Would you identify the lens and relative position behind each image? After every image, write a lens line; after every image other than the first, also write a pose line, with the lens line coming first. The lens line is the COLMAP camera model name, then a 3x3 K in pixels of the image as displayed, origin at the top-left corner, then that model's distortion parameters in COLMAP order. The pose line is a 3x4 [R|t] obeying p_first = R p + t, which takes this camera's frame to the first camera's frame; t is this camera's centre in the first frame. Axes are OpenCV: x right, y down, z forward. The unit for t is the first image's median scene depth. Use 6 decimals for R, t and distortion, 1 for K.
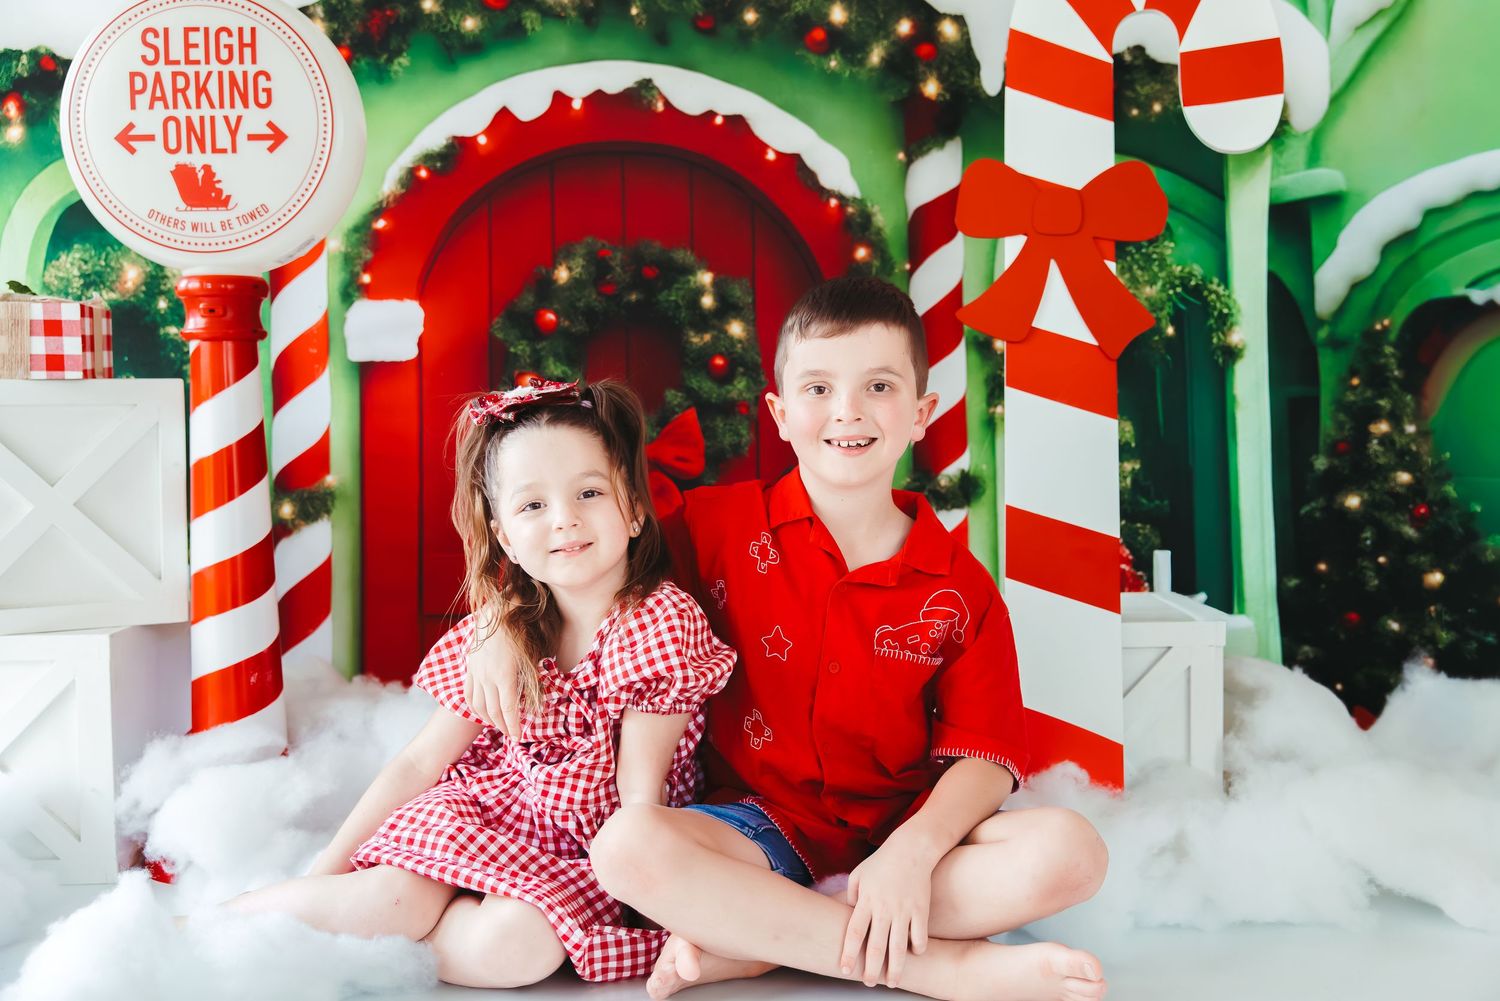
lens RADIAL K [[1541.0, 0, 786.9], [0, 1541.0, 484.8], [0, 0, 1]] dist [0.013882, -0.039364]
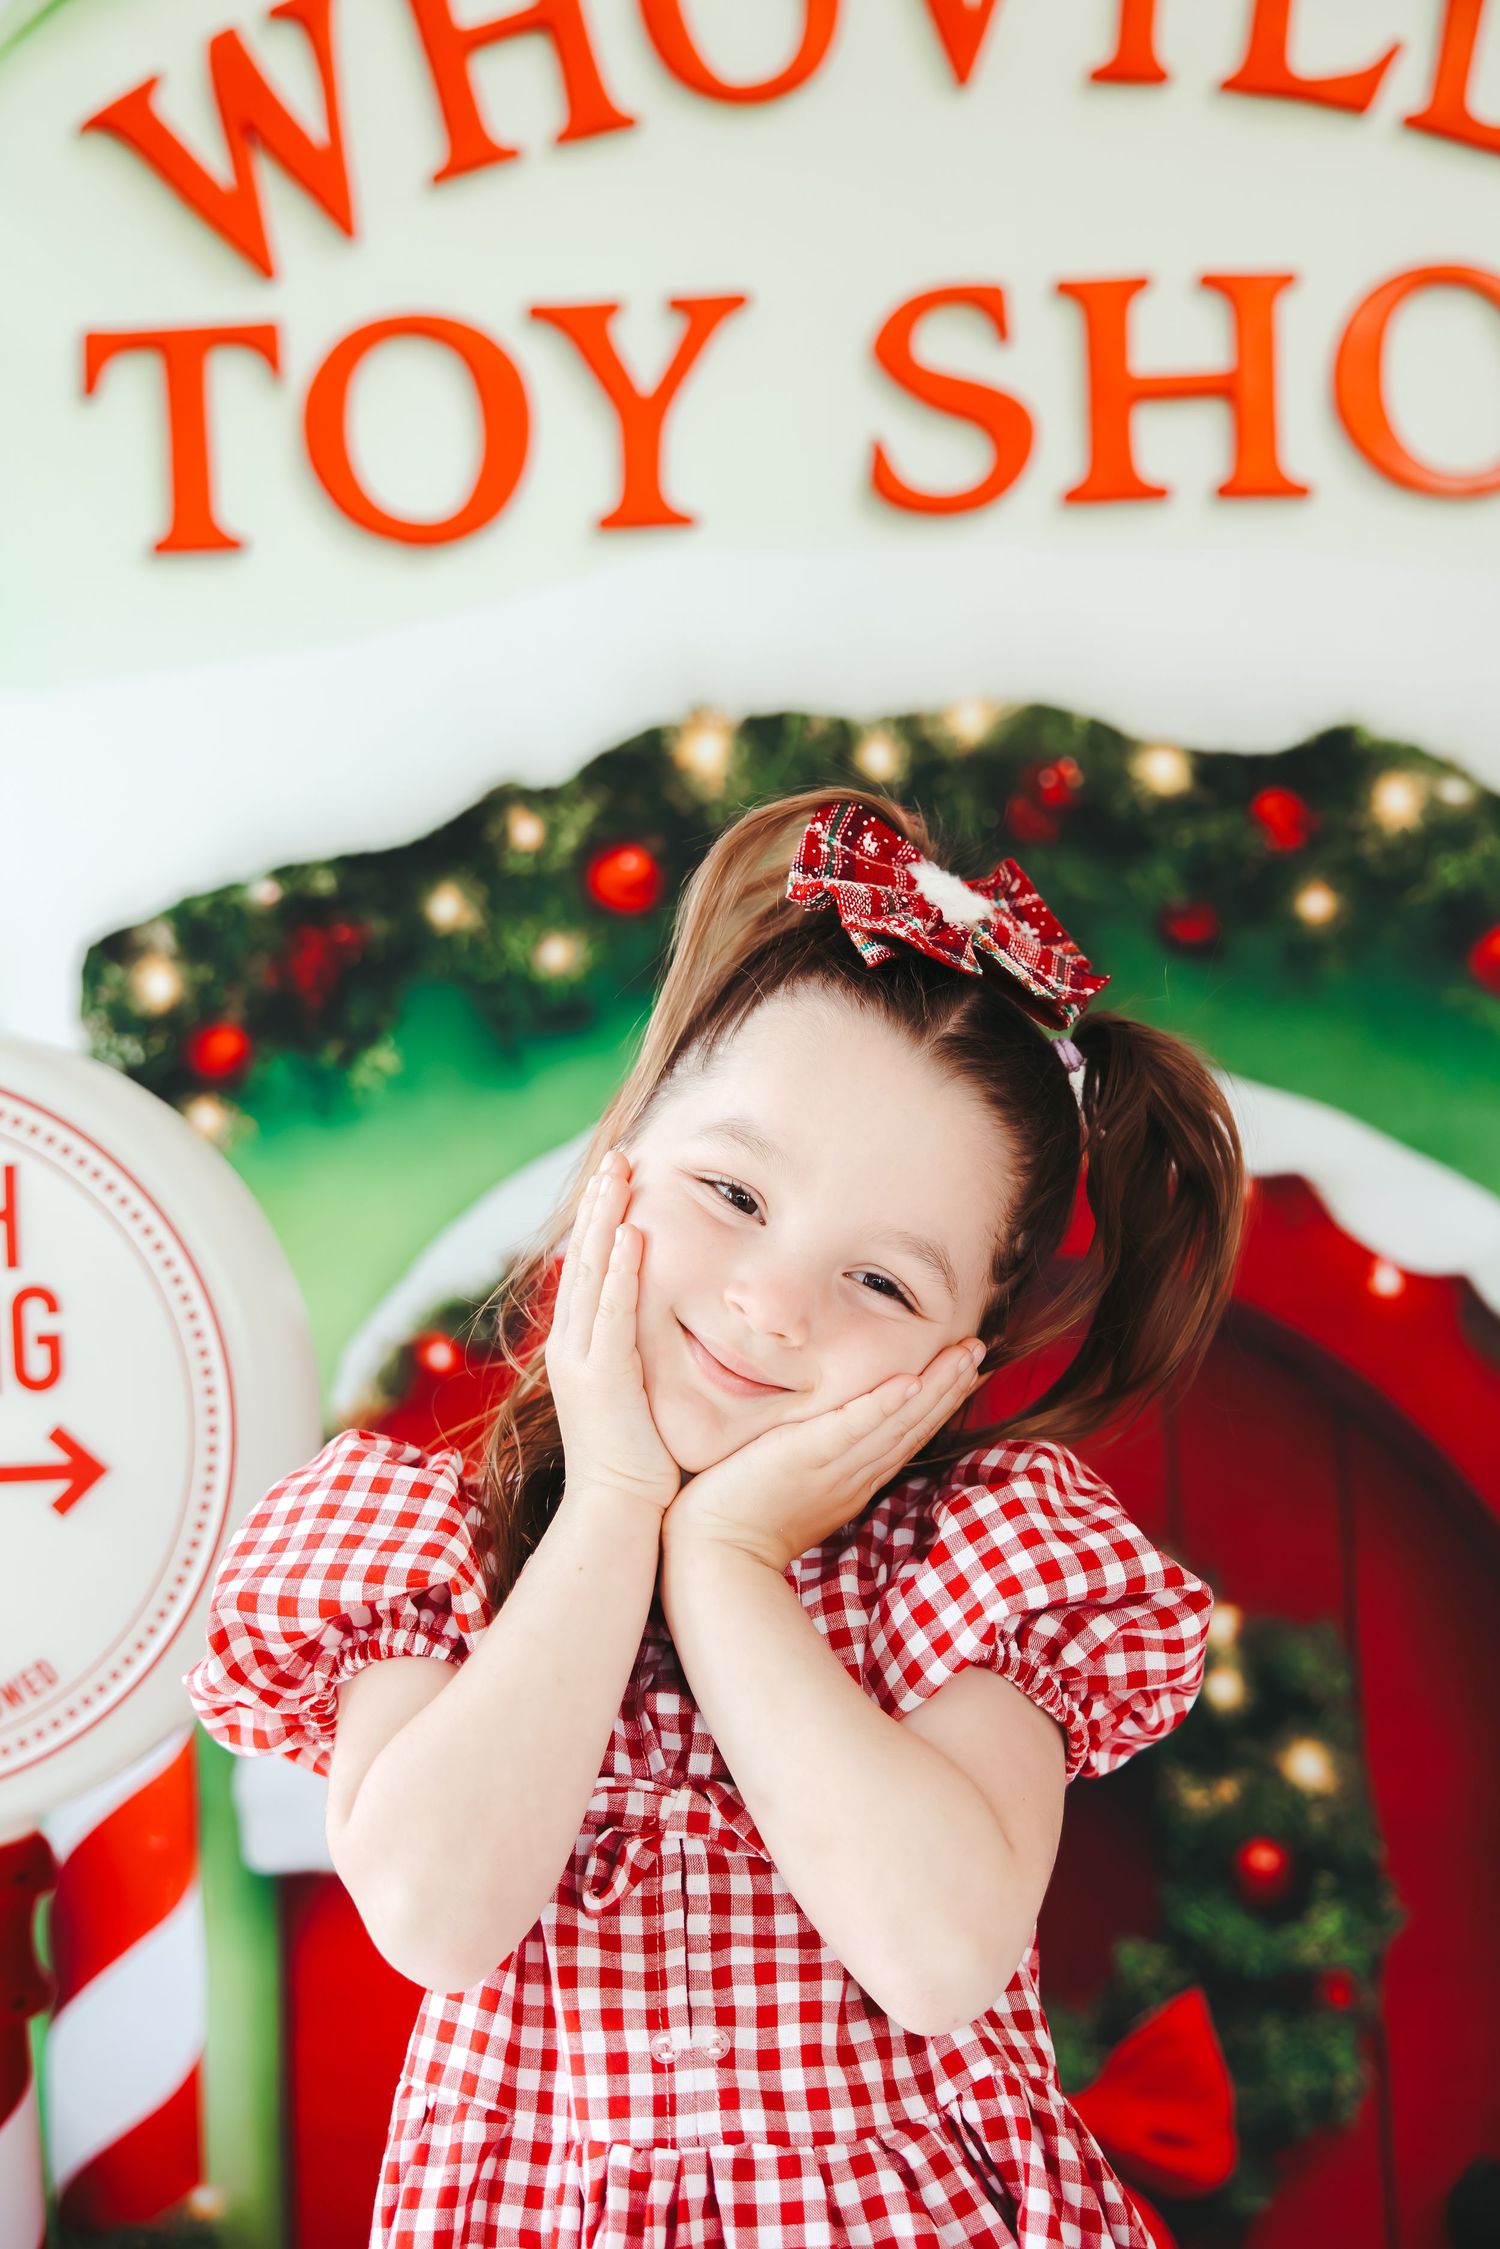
lens RADIAL K [[3406.1, 0, 741.8], [0, 3406.1, 1165.3], [0, 0, 1]] dist [0.025924, 0.070281]
pose [[0.993898, -0.034150, -0.104884, -0.076076], [0.025611, 0.996328, -0.081704, -0.179196], [0.107289, 0.078519, 0.991122, 0.190244]]
